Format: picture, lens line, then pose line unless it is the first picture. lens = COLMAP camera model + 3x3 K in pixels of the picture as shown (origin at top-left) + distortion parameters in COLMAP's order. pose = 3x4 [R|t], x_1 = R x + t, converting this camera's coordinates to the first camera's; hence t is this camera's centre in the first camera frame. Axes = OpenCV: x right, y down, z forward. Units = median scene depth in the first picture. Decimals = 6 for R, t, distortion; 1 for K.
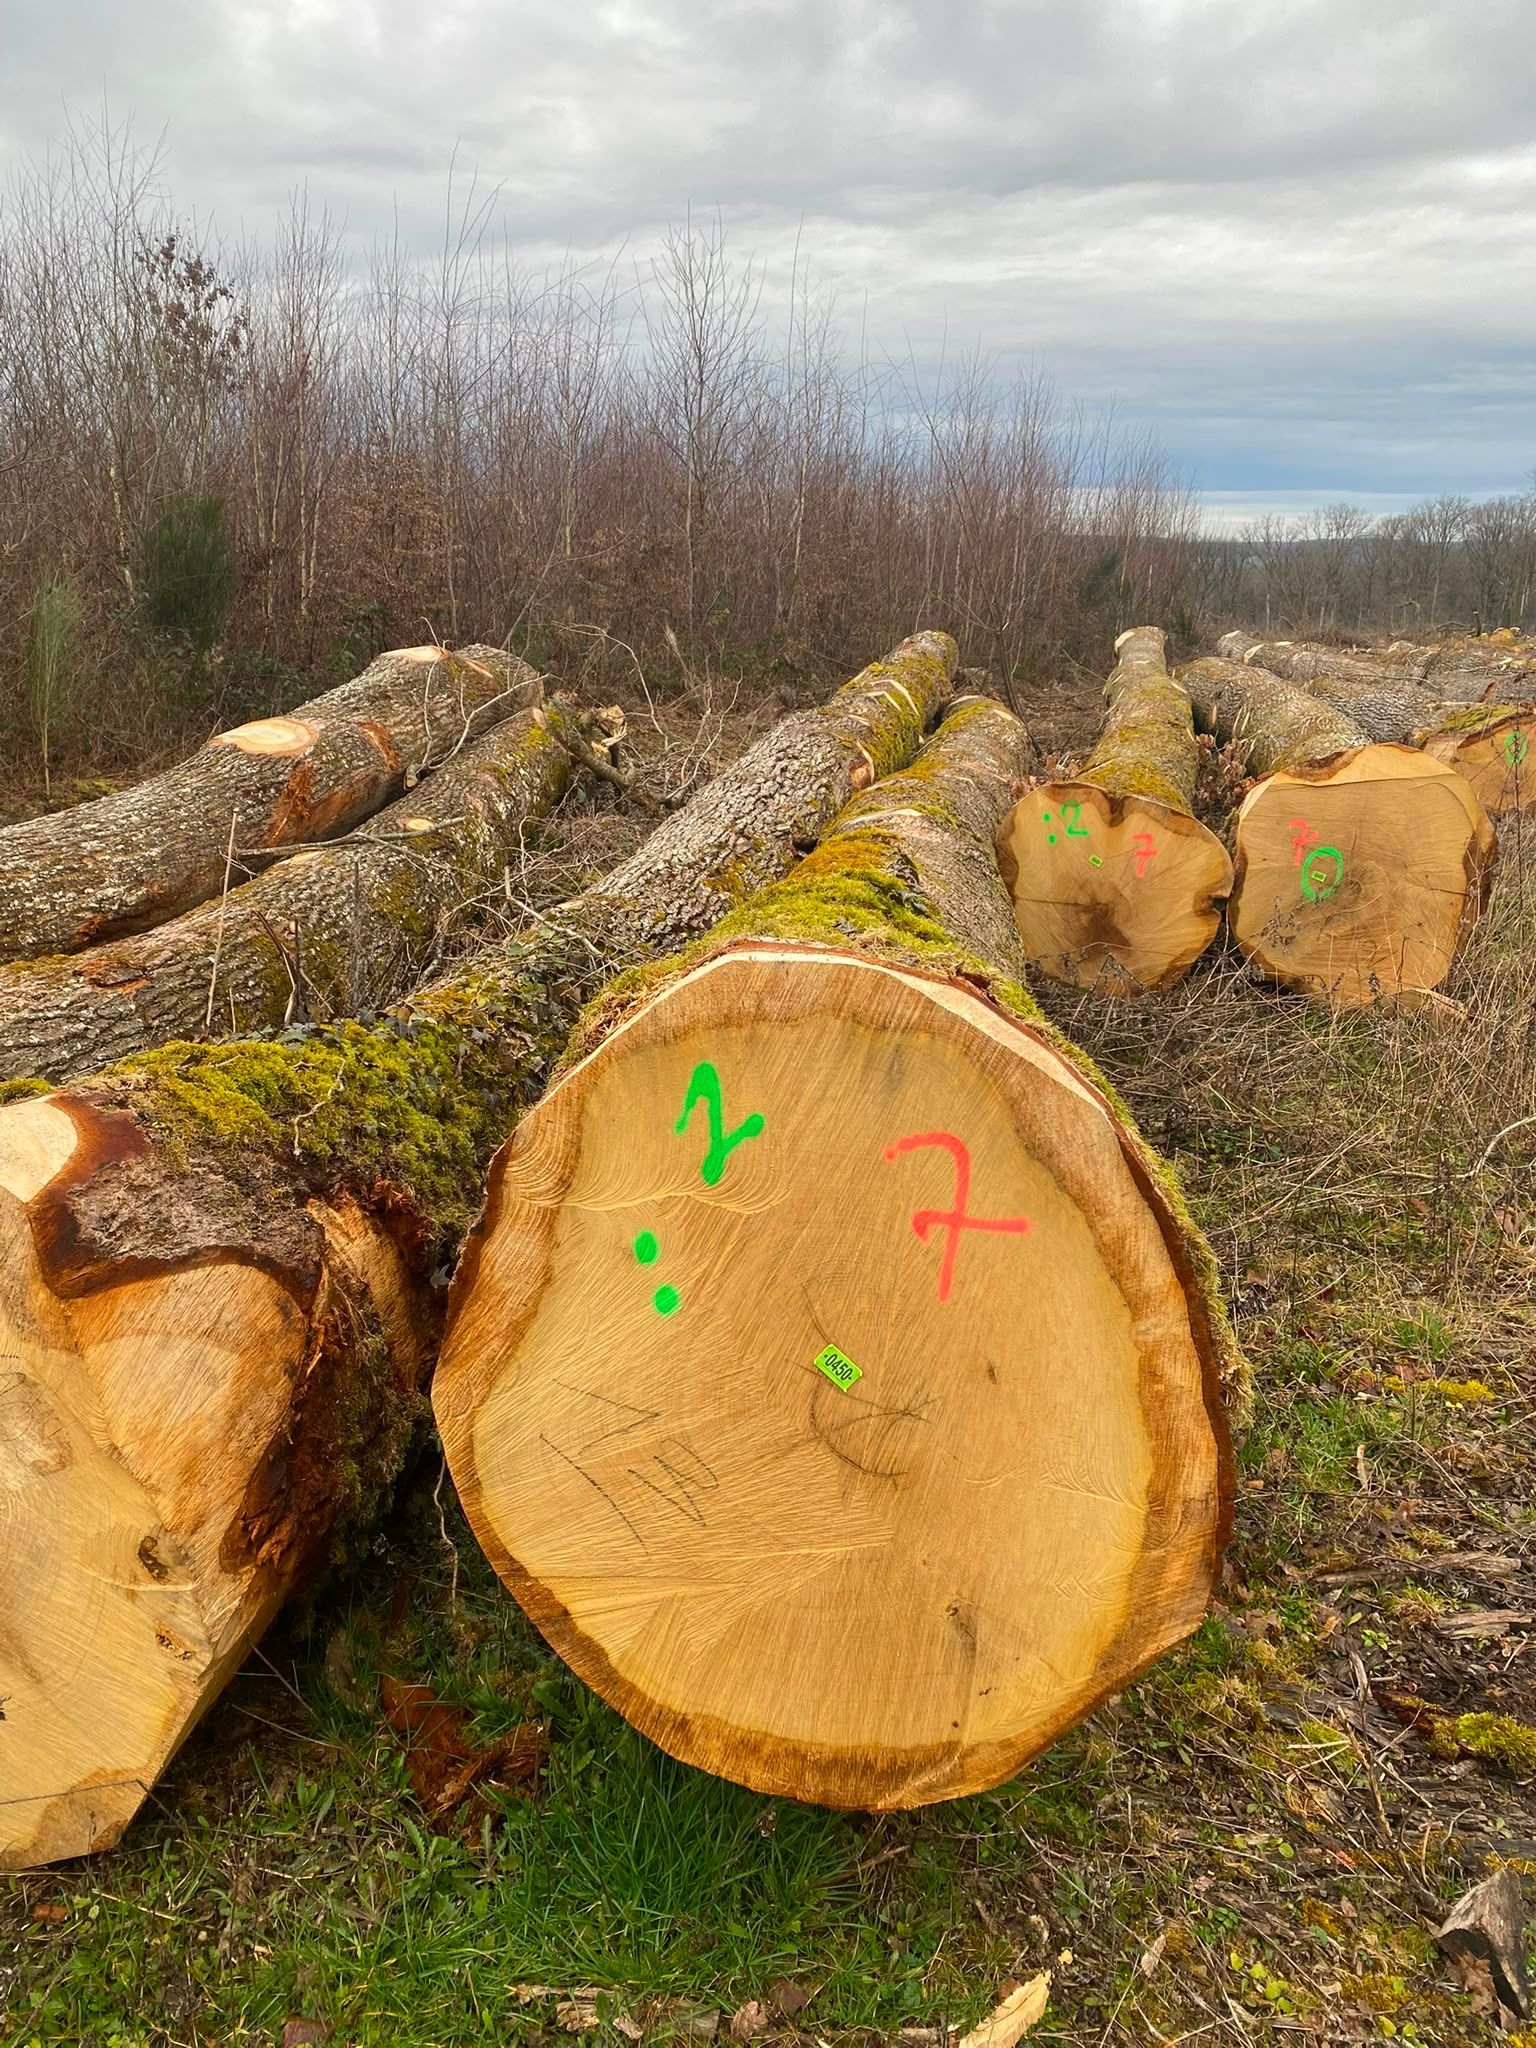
lens RADIAL K [[1466.2, 0, 874.9], [0, 1466.2, 990.9], [0, 0, 1]] dist [0.040532, -0.031071]
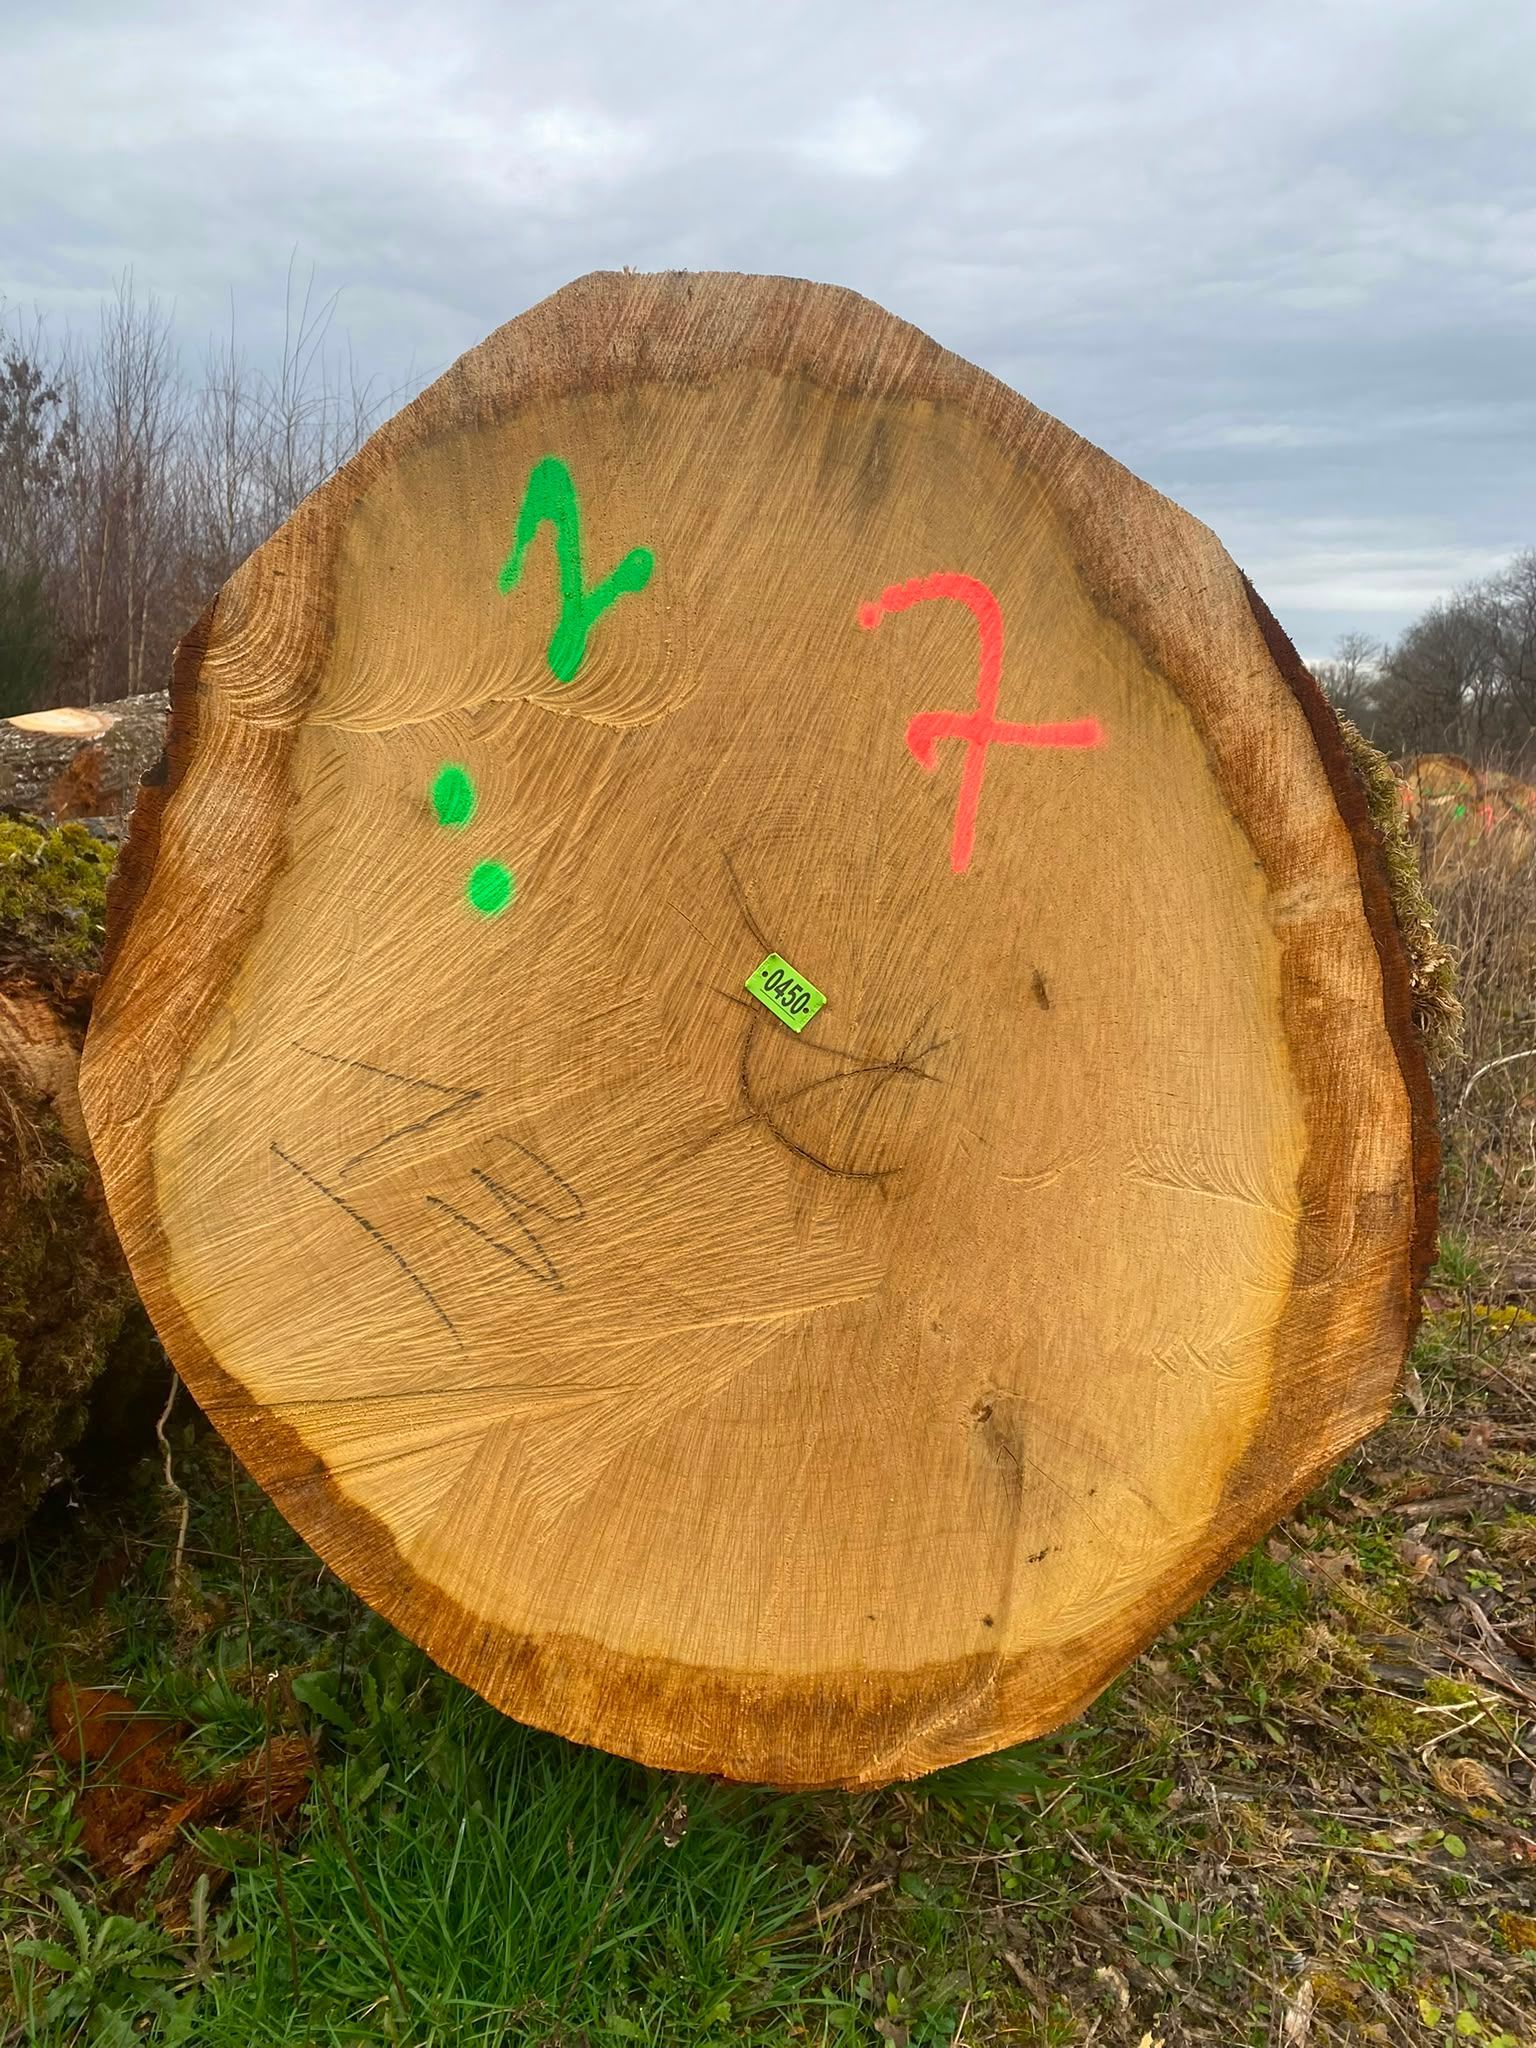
lens RADIAL K [[1466.2, 0, 874.9], [0, 1466.2, 990.9], [0, 0, 1]] dist [0.040532, -0.031071]
pose [[0.995464, -0.020163, 0.092974, -0.041711], [0.028466, 0.995637, -0.088862, 0.292038], [-0.090776, 0.091106, 0.991695, 0.384580]]
